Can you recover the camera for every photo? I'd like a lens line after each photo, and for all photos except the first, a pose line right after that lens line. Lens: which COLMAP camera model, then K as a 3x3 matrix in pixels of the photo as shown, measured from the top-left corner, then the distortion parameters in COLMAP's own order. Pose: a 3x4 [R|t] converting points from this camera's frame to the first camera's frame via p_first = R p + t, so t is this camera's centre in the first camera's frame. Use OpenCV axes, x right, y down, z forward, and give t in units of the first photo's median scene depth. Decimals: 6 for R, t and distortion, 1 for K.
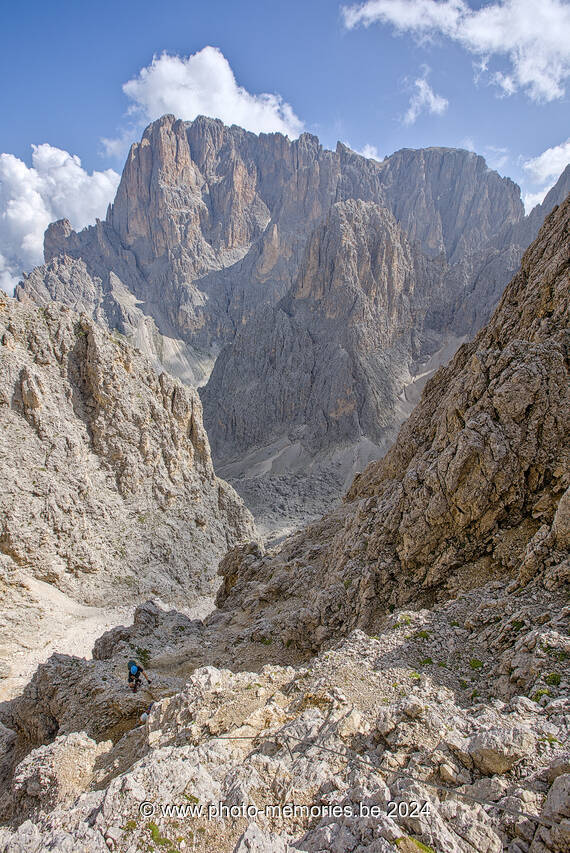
lens RADIAL K [[394.8, 0, 284.6], [0, 394.8, 427.0], [0, 0, 1]] dist [-0.004634, -0.000309]
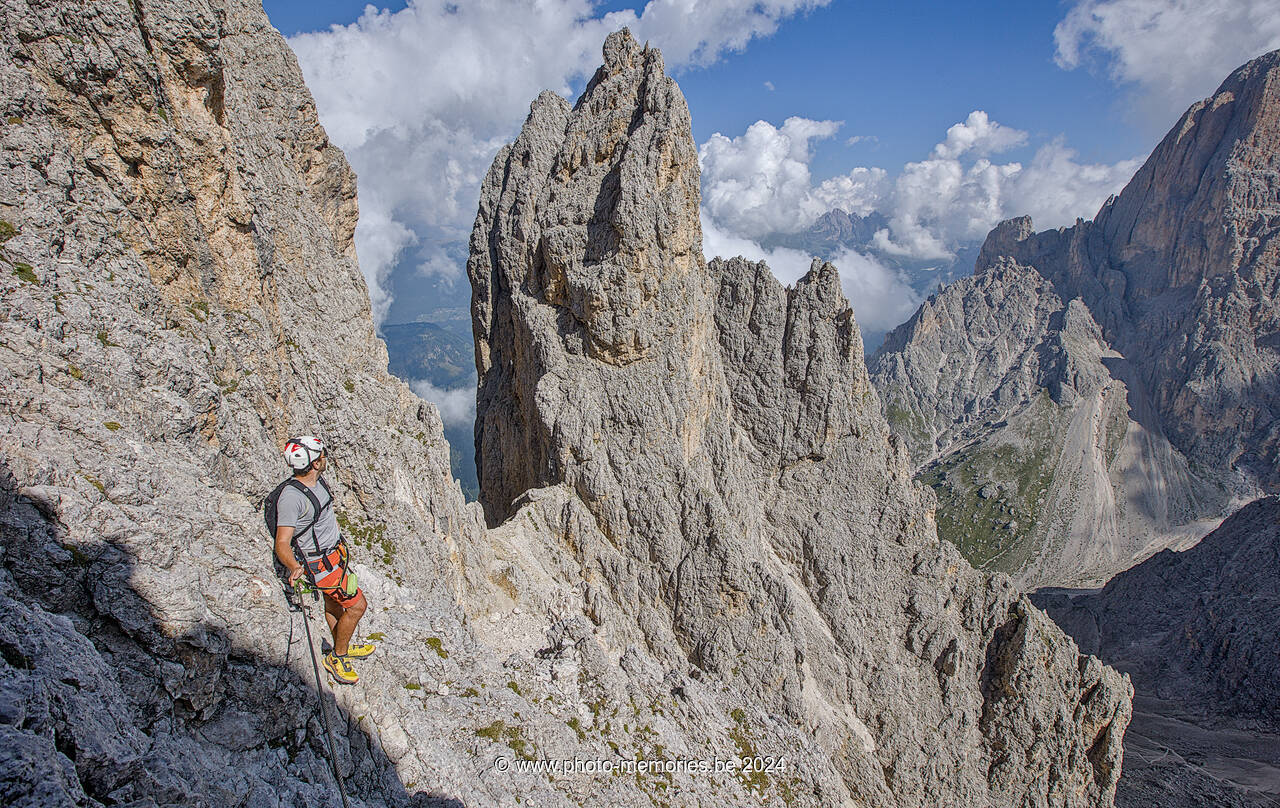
lens RADIAL K [[605.6, 0, 639.0], [0, 605.6, 404.5], [0, 0, 1]] dist [-0.021242, 0.000053]
pose [[0.530313, 0.244655, -0.811734, 0.089656], [-0.381049, 0.924082, 0.029574, -0.381735], [0.757344, 0.293627, 0.583278, -0.740822]]
